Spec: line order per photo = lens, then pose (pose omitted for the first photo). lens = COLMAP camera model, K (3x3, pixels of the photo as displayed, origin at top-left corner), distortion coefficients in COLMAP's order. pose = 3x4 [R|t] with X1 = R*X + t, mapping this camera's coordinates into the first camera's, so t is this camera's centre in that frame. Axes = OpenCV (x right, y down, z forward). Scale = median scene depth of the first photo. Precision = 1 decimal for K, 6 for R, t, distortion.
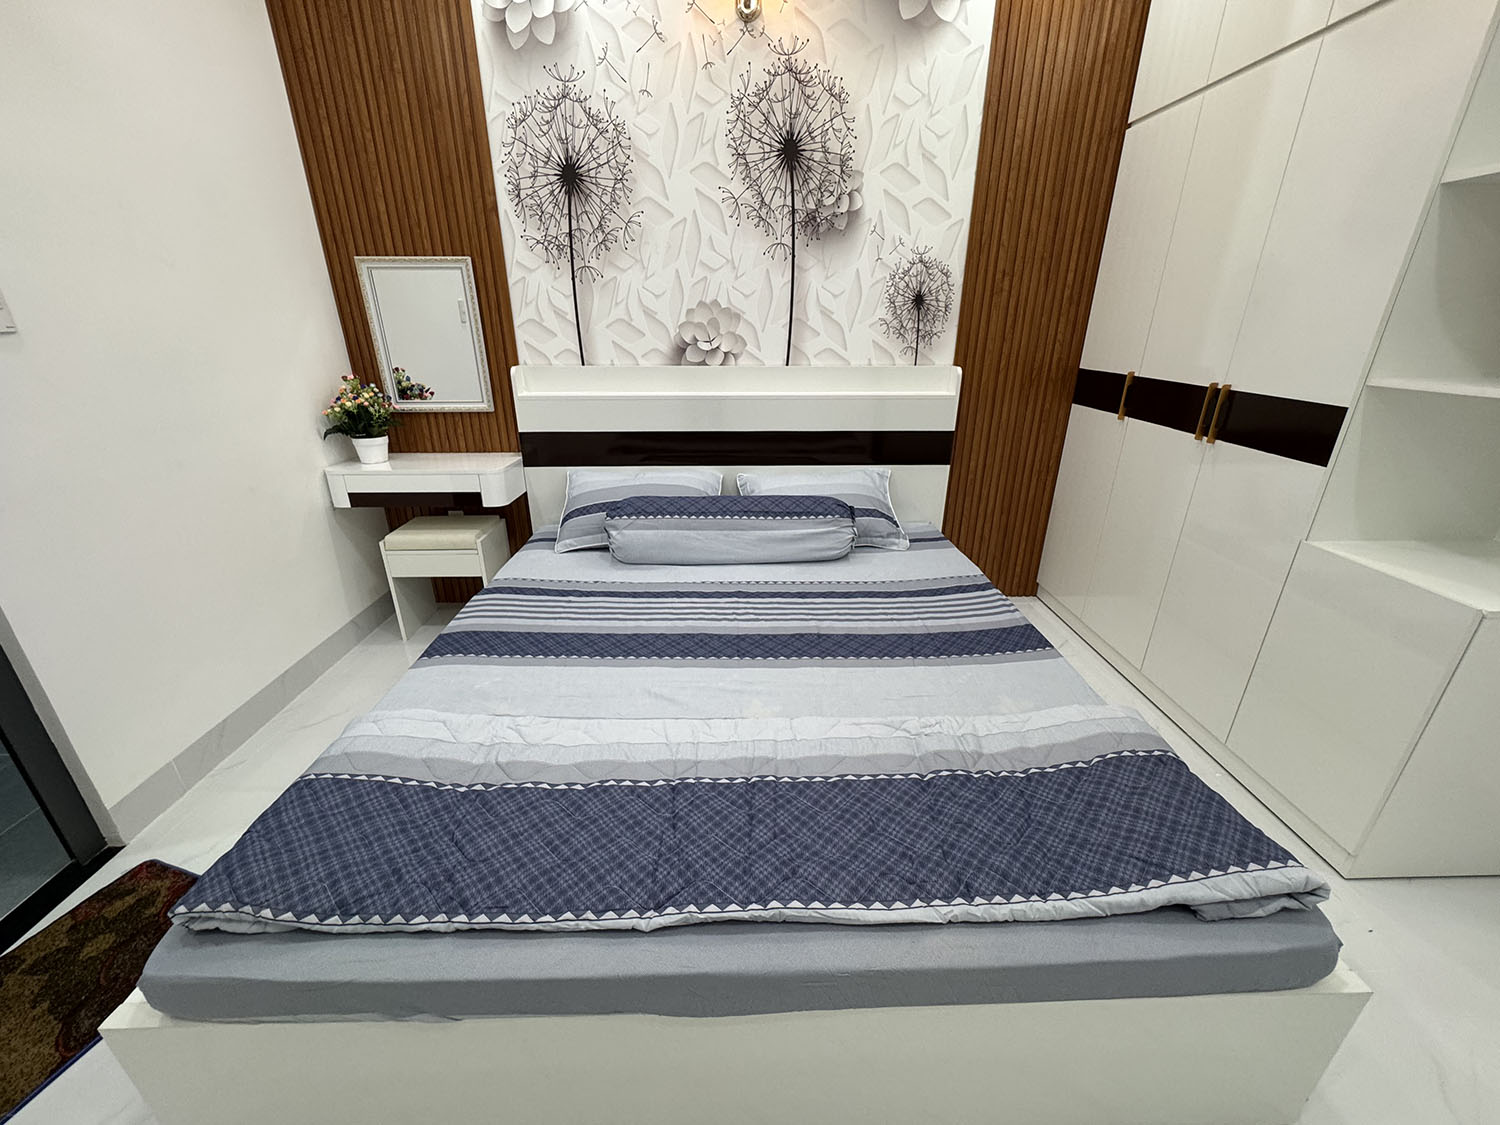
lens RADIAL K [[600.2, 0, 750.0], [0, 600.2, 562.5], [0, 0, 1]] dist [-0.001187, -0.000160]
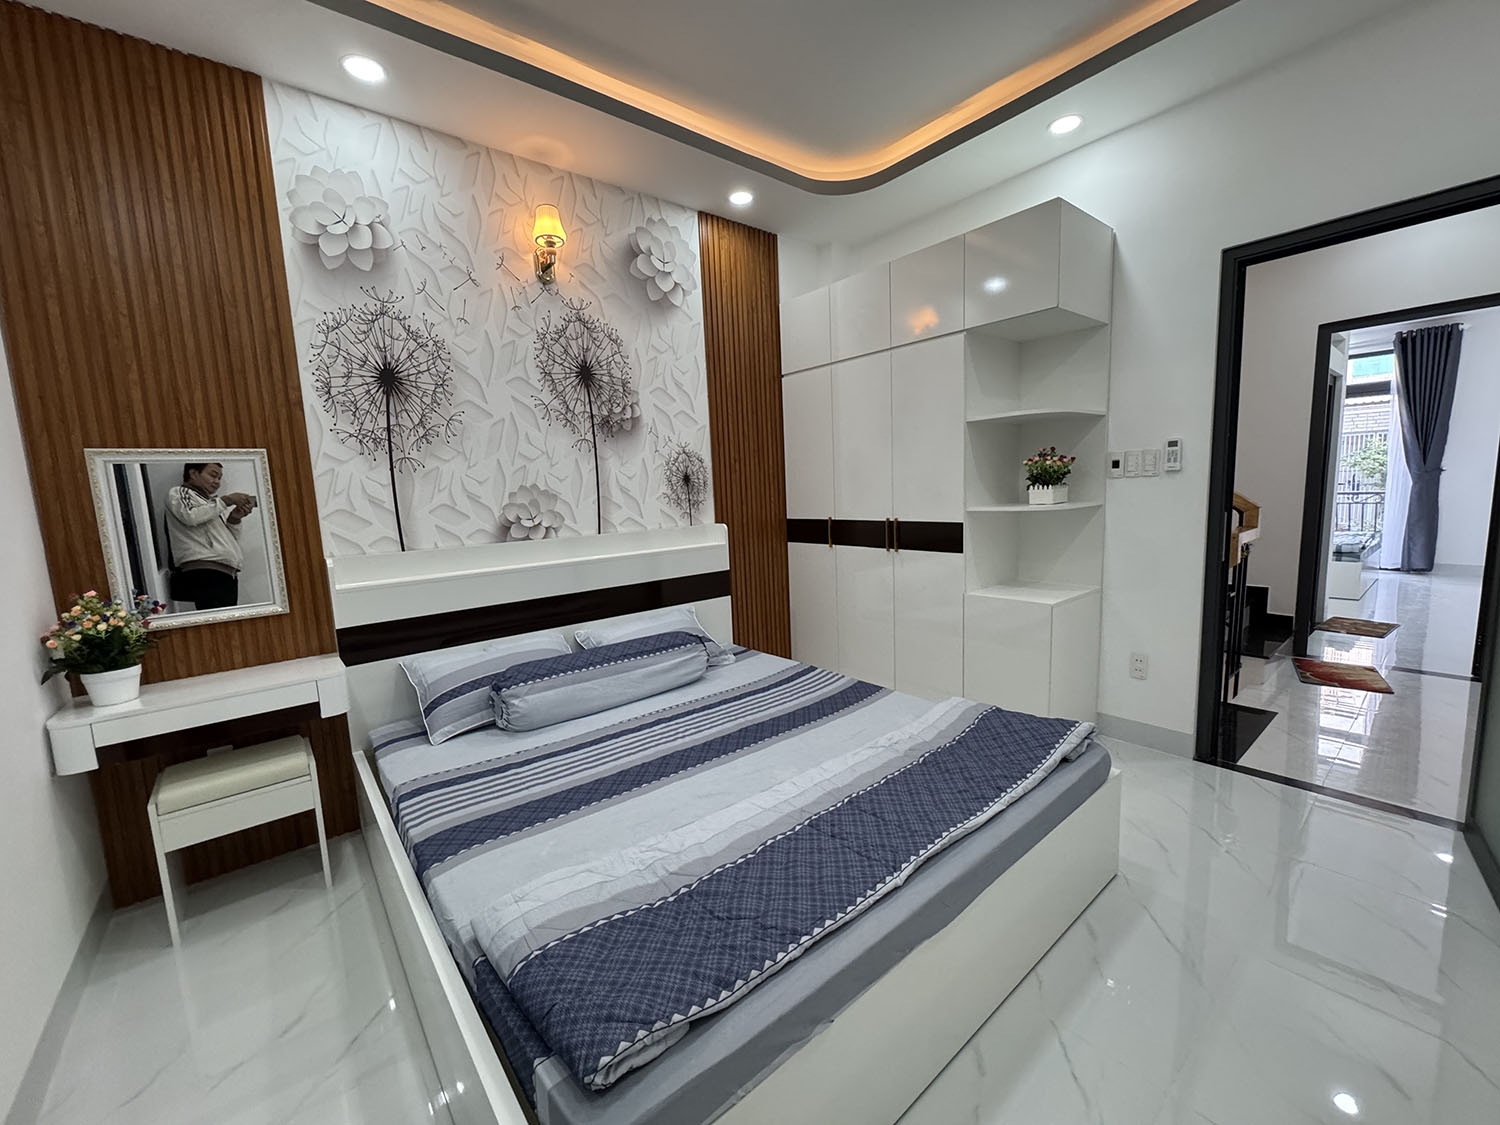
lens RADIAL K [[600.2, 0, 750.0], [0, 600.2, 562.5], [0, 0, 1]] dist [-0.001187, -0.000160]
pose [[0.788387, -0.112831, 0.604744, -0.471812], [0.272260, 0.945517, -0.178526, 0.015158], [-0.551653, 0.305395, 0.776153, -0.059059]]
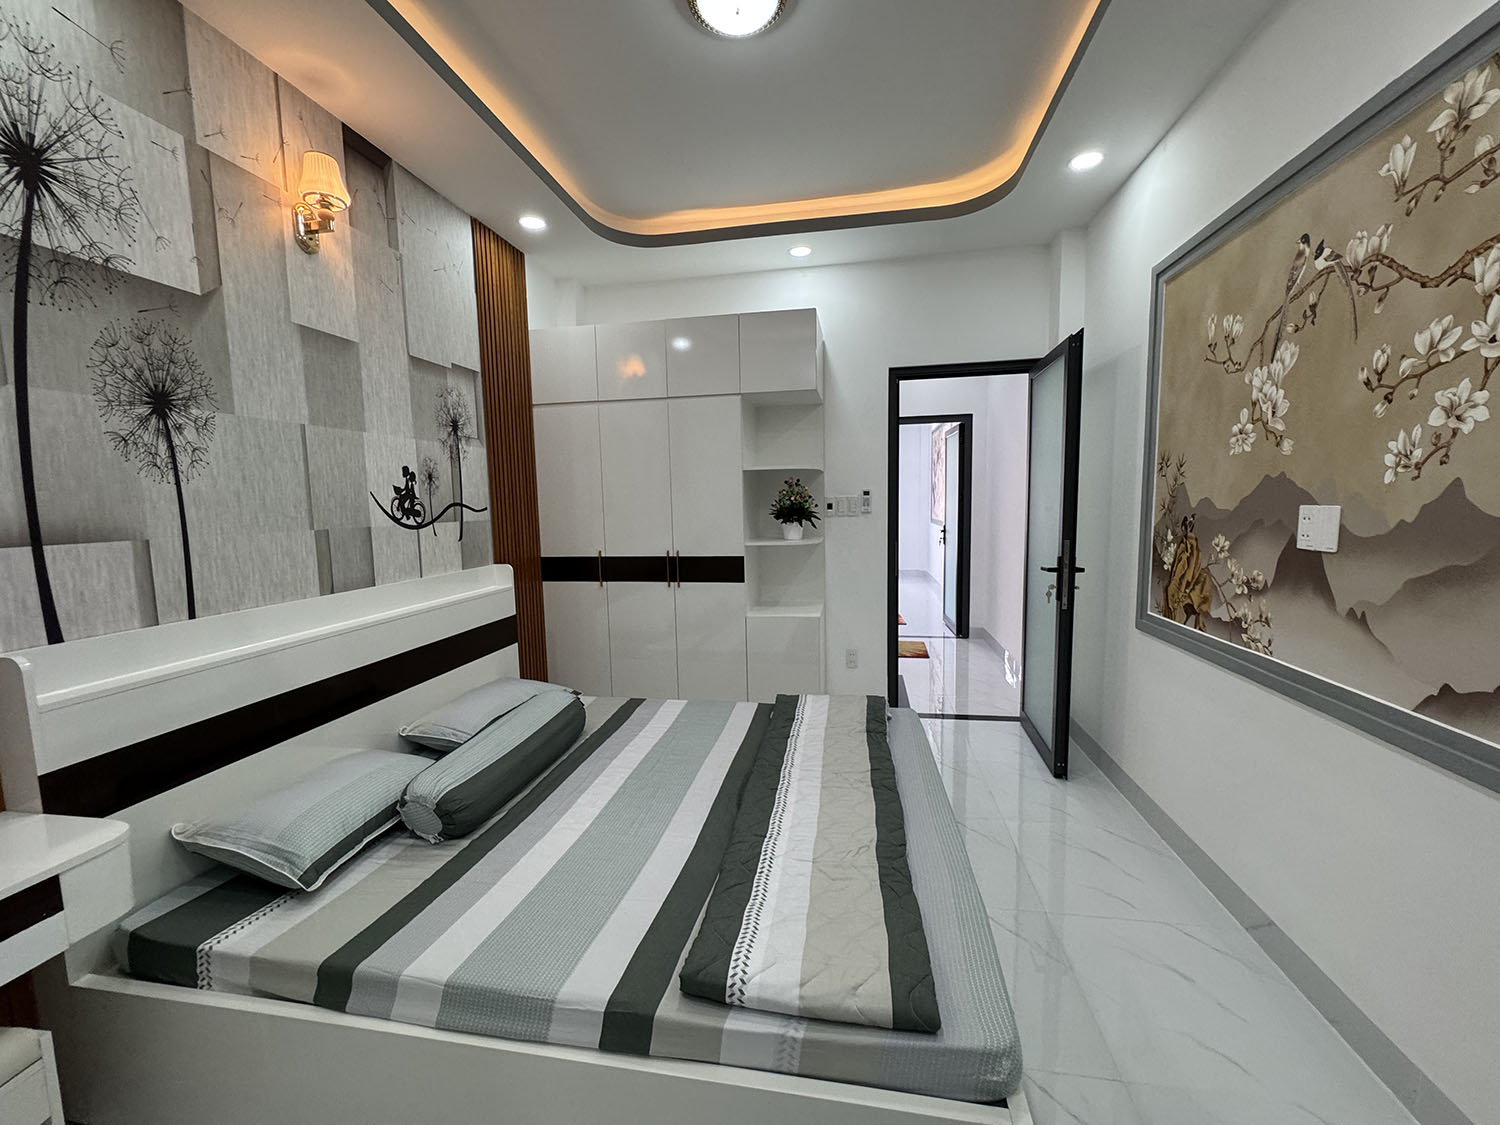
lens RADIAL K [[600.2, 0, 750.0], [0, 600.2, 562.5], [0, 0, 1]] dist [-0.001187, -0.000160]
pose [[0.205051, -0.102307, 0.973390, -0.771494], [0.386818, 0.922027, 0.015423, -0.166487], [-0.899069, 0.373362, 0.228637, 0.296314]]
